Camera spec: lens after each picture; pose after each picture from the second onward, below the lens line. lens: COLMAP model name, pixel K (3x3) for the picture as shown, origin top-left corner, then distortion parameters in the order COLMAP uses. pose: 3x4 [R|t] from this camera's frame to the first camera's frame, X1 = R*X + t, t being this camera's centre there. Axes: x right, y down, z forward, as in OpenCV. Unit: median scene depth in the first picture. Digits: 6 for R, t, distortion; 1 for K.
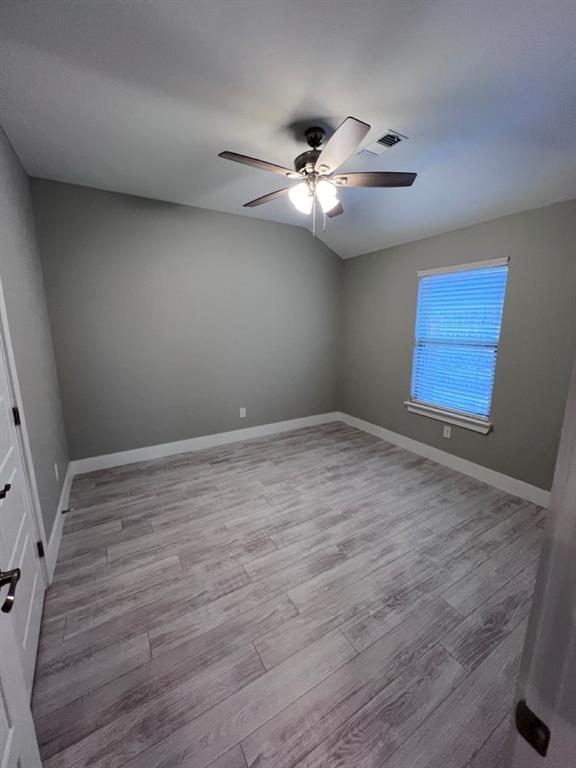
lens RADIAL K [[305.9, 0, 293.2], [0, 305.9, 379.6], [0, 0, 1]] dist [-0.001297, 0.000879]
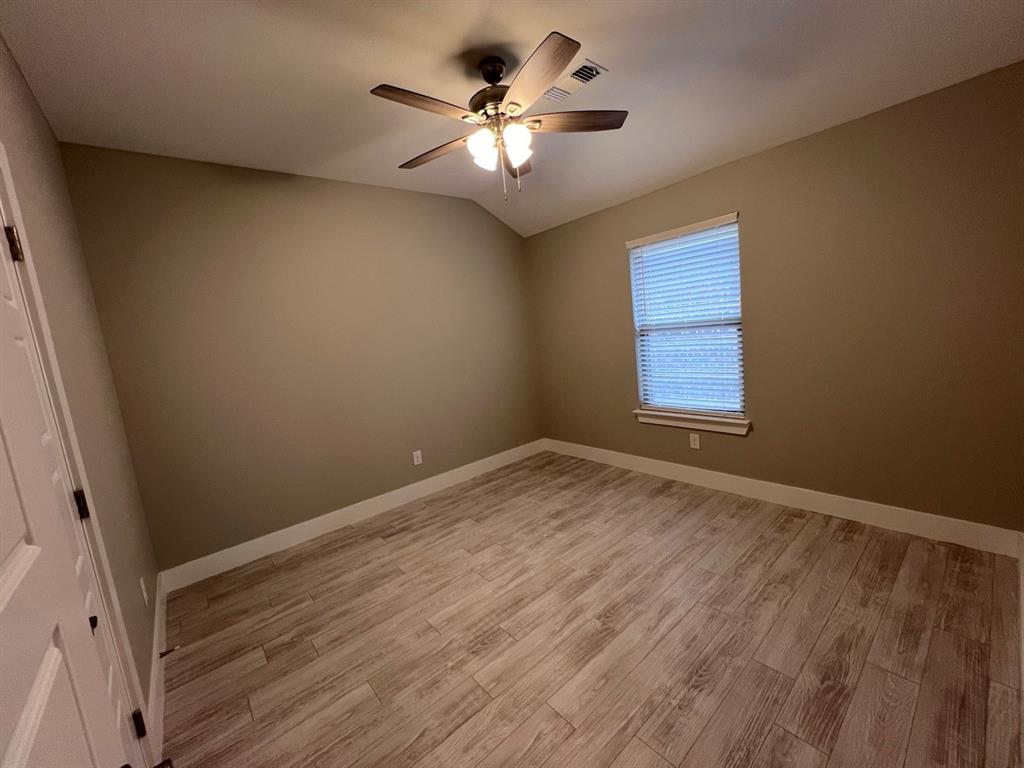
lens RADIAL K [[407.8, 0, 508.8], [0, 407.8, 380.1], [0, 0, 1]] dist [-0.001297, 0.000879]
pose [[0.982350, -0.124376, 0.139710, -0.108345], [0.133936, 0.989098, -0.061211, 0.027542], [-0.130574, 0.078843, 0.988299, 0.049500]]
